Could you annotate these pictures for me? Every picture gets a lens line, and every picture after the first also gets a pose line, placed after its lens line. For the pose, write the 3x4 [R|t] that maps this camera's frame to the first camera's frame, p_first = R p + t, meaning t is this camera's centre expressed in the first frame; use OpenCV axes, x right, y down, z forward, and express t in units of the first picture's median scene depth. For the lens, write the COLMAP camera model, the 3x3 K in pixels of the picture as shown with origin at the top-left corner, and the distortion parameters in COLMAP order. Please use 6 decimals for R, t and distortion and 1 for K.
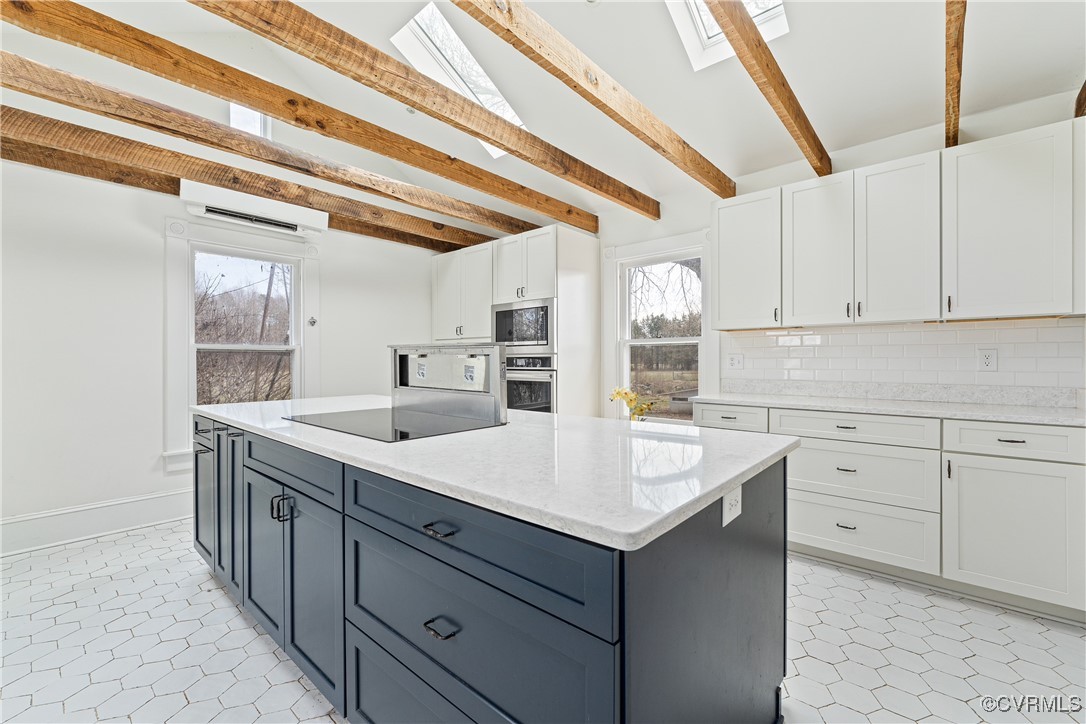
lens RADIAL K [[456.9, 0, 548.2], [0, 456.9, 361.3], [0, 0, 1]] dist [-0.008626, -0.000459]
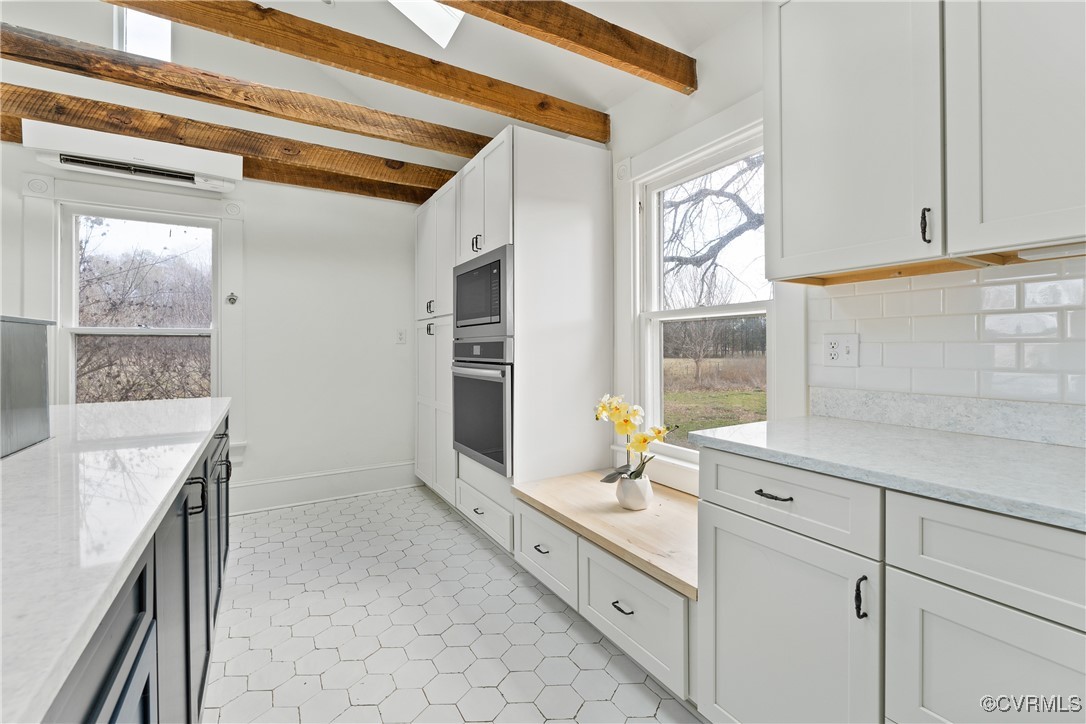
lens RADIAL K [[472.6, 0, 531.7], [0, 472.6, 346.2], [0, 0, 1]] dist [0.000069, -0.000903]
pose [[0.947112, -0.002436, -0.320893, 0.267195], [0.001933, 0.999996, -0.001888, -0.003097], [0.320896, 0.001168, 0.947114, 0.446562]]
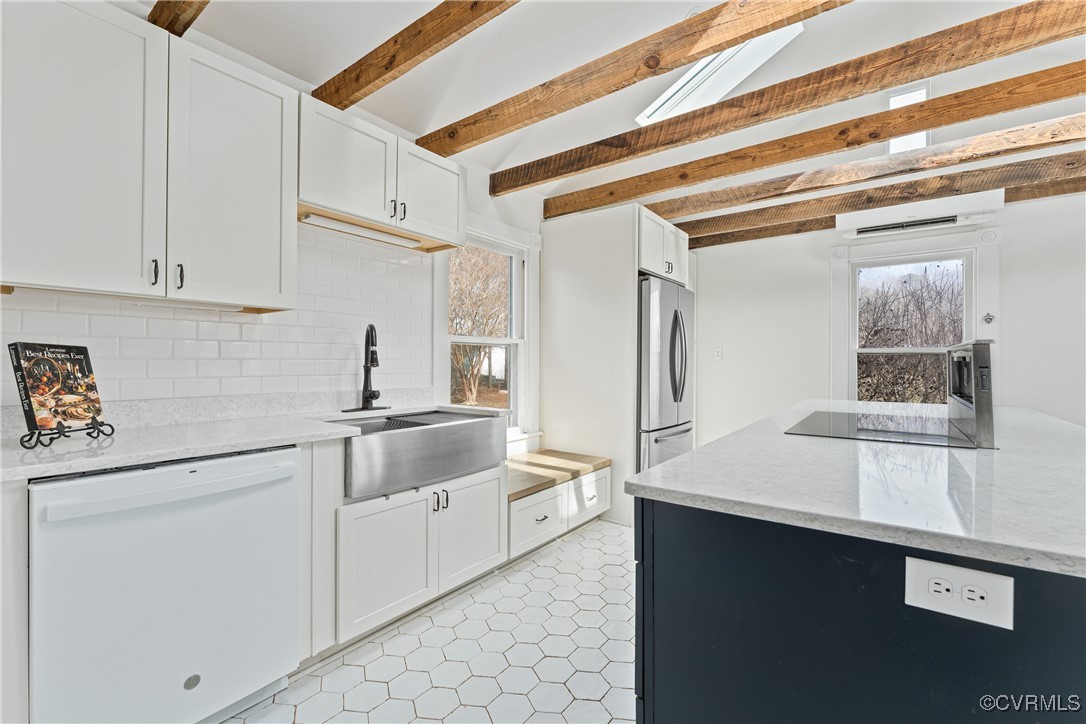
lens RADIAL K [[456.9, 0, 548.0], [0, 456.9, 359.1], [0, 0, 1]] dist [-0.008626, -0.000459]
pose [[0.081930, -0.006089, -0.996620, 0.301190], [-0.004988, 0.999966, -0.006520, -0.001493], [0.996626, 0.005506, 0.081896, 0.118438]]
